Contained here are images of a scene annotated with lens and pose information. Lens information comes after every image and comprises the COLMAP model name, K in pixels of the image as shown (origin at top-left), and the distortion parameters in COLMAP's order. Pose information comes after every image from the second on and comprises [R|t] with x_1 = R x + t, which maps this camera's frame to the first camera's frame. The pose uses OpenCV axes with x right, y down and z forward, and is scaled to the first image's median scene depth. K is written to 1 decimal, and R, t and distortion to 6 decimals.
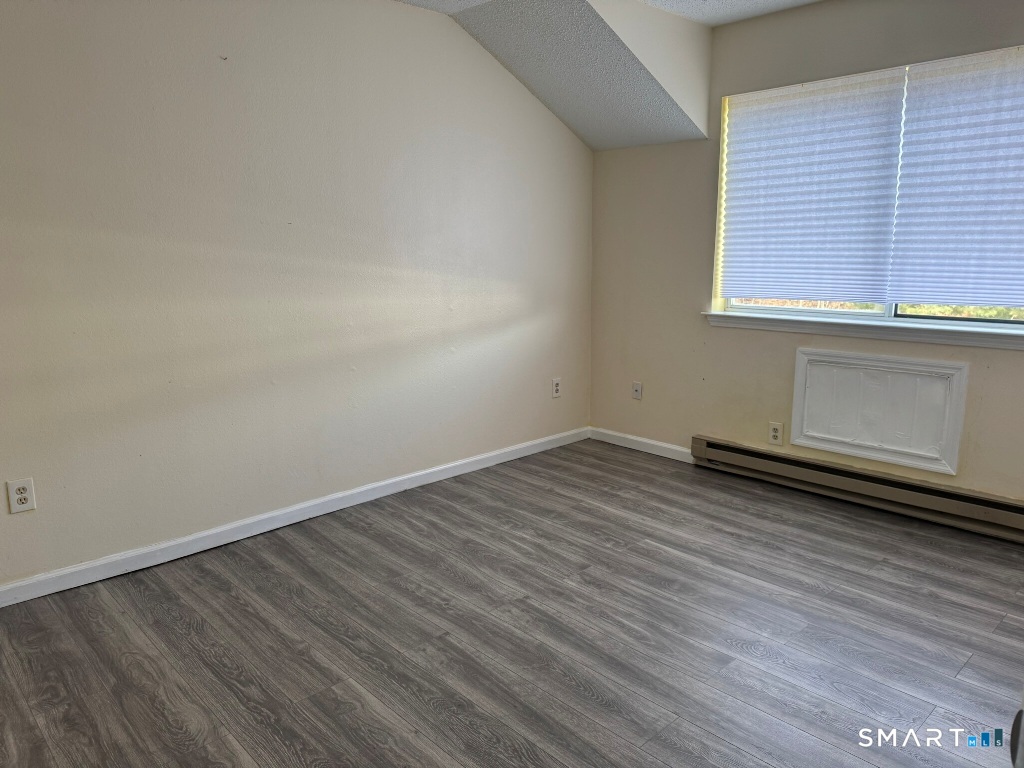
lens RADIAL K [[734.1, 0, 512.0], [0, 734.1, 384.0], [0, 0, 1]] dist [0.038920, -0.043362]
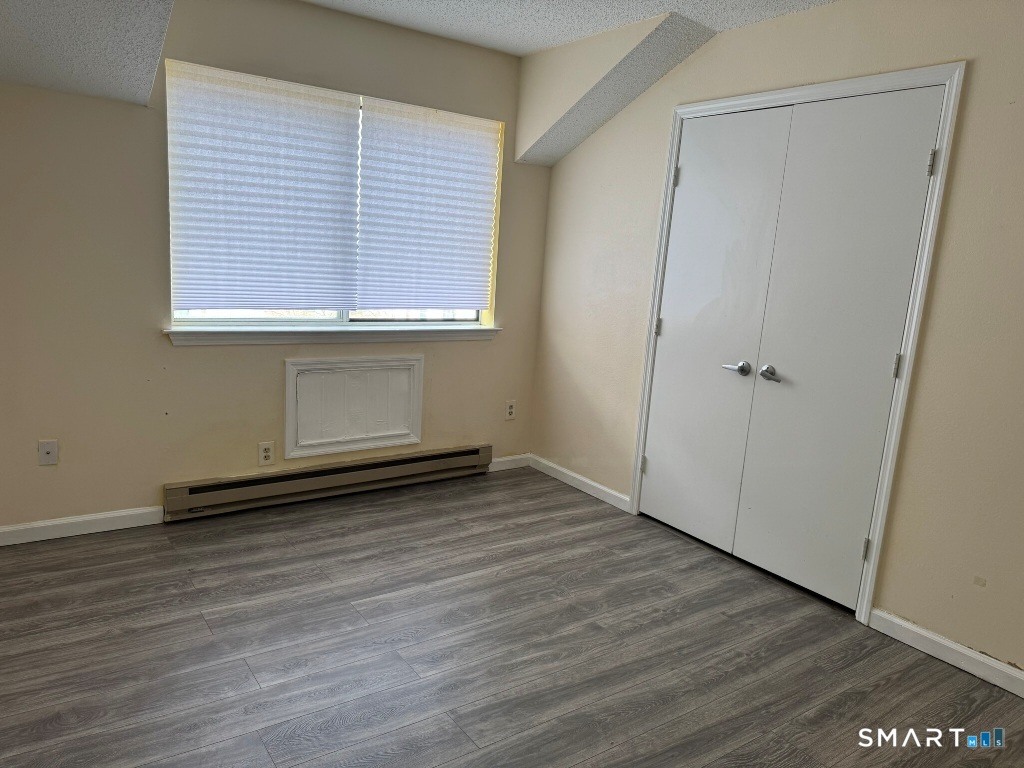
lens RADIAL K [[710.0, 0, 512.0], [0, 710.0, 384.0], [0, 0, 1]] dist [0.115838, -0.150793]
pose [[0.137213, -0.162302, 0.977154, -0.513384], [0.120528, 0.981891, 0.146164, -0.124445], [-0.983181, 0.097719, 0.154290, 0.596060]]
